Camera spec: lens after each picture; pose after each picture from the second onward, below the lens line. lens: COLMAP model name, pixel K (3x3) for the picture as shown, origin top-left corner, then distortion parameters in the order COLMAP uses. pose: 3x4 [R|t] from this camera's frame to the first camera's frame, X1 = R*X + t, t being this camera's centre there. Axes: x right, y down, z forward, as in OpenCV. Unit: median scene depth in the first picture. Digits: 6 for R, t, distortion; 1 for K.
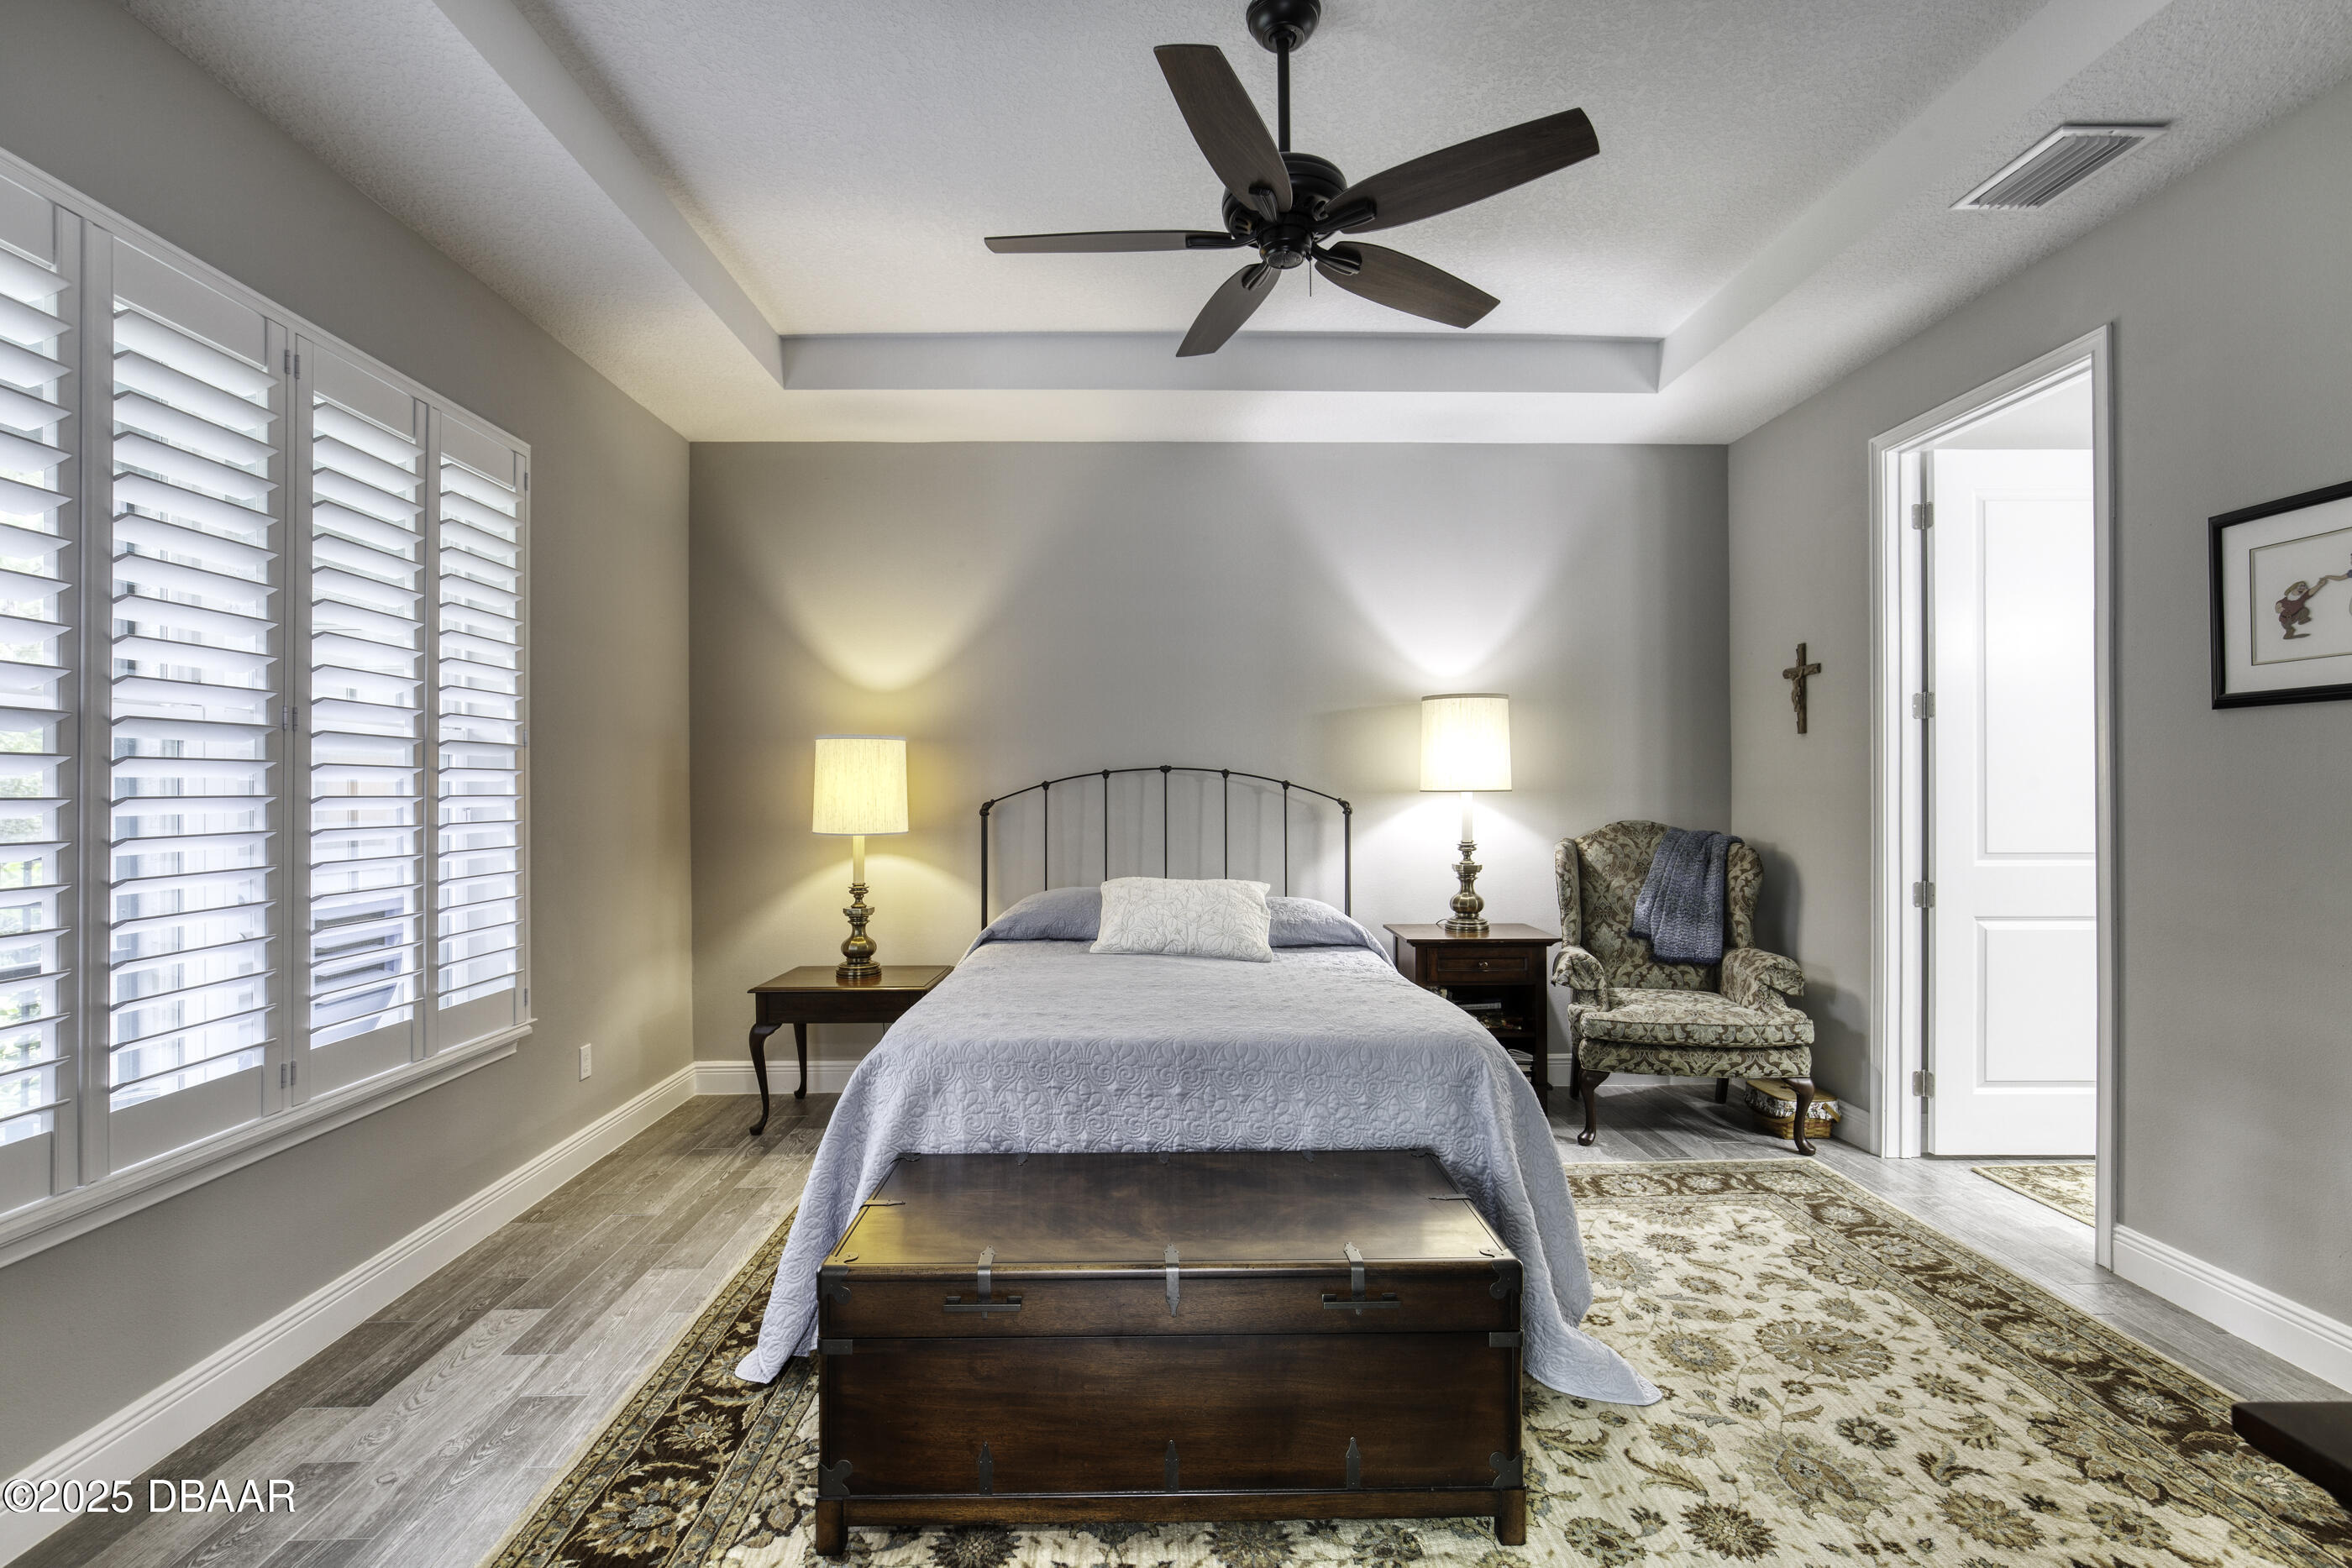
lens RADIAL K [[1099.1, 0, 1160.1], [0, 1099.1, 783.9], [0, 0, 1]] dist [-0.000360, 0.000085]
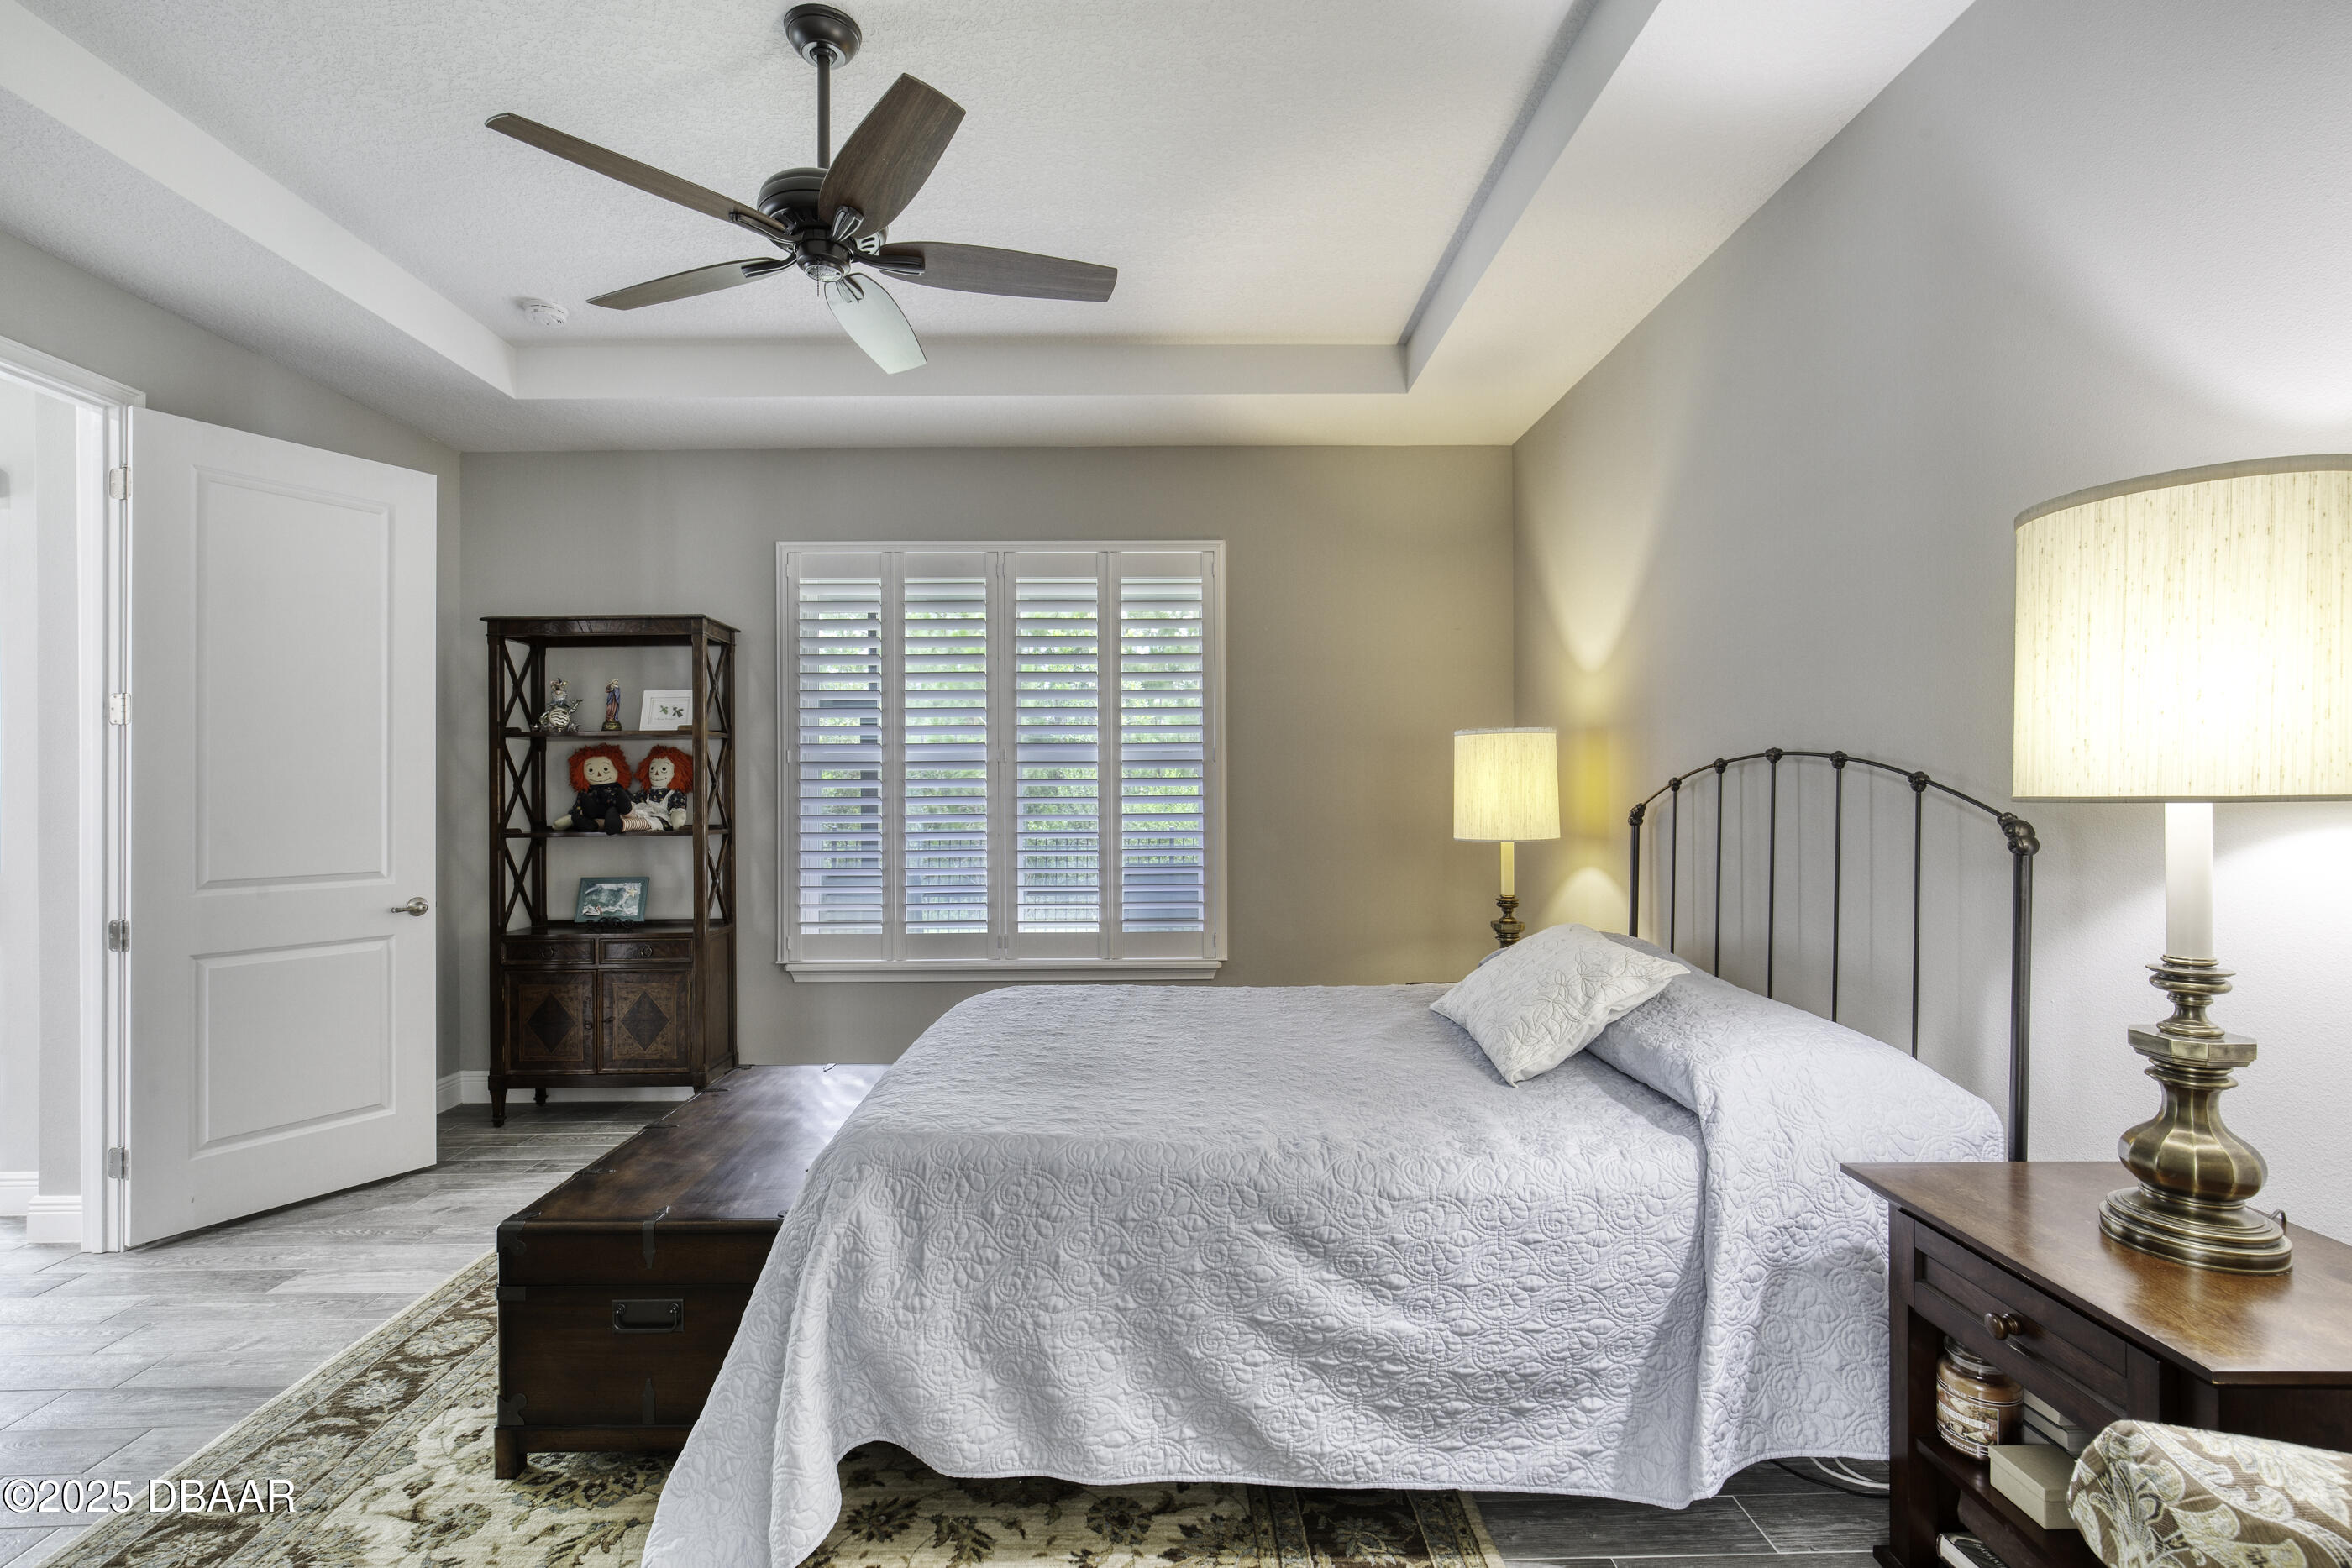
lens RADIAL K [[1084.6, 0, 1169.1], [0, 1084.6, 790.1], [0, 0, 1]] dist [-0.020470, 0.006681]
pose [[-0.020538, -0.001836, -0.999787, 0.946451], [0.005106, 0.999985, -0.001941, 0.006171], [0.999776, -0.005144, -0.020528, 1.156499]]
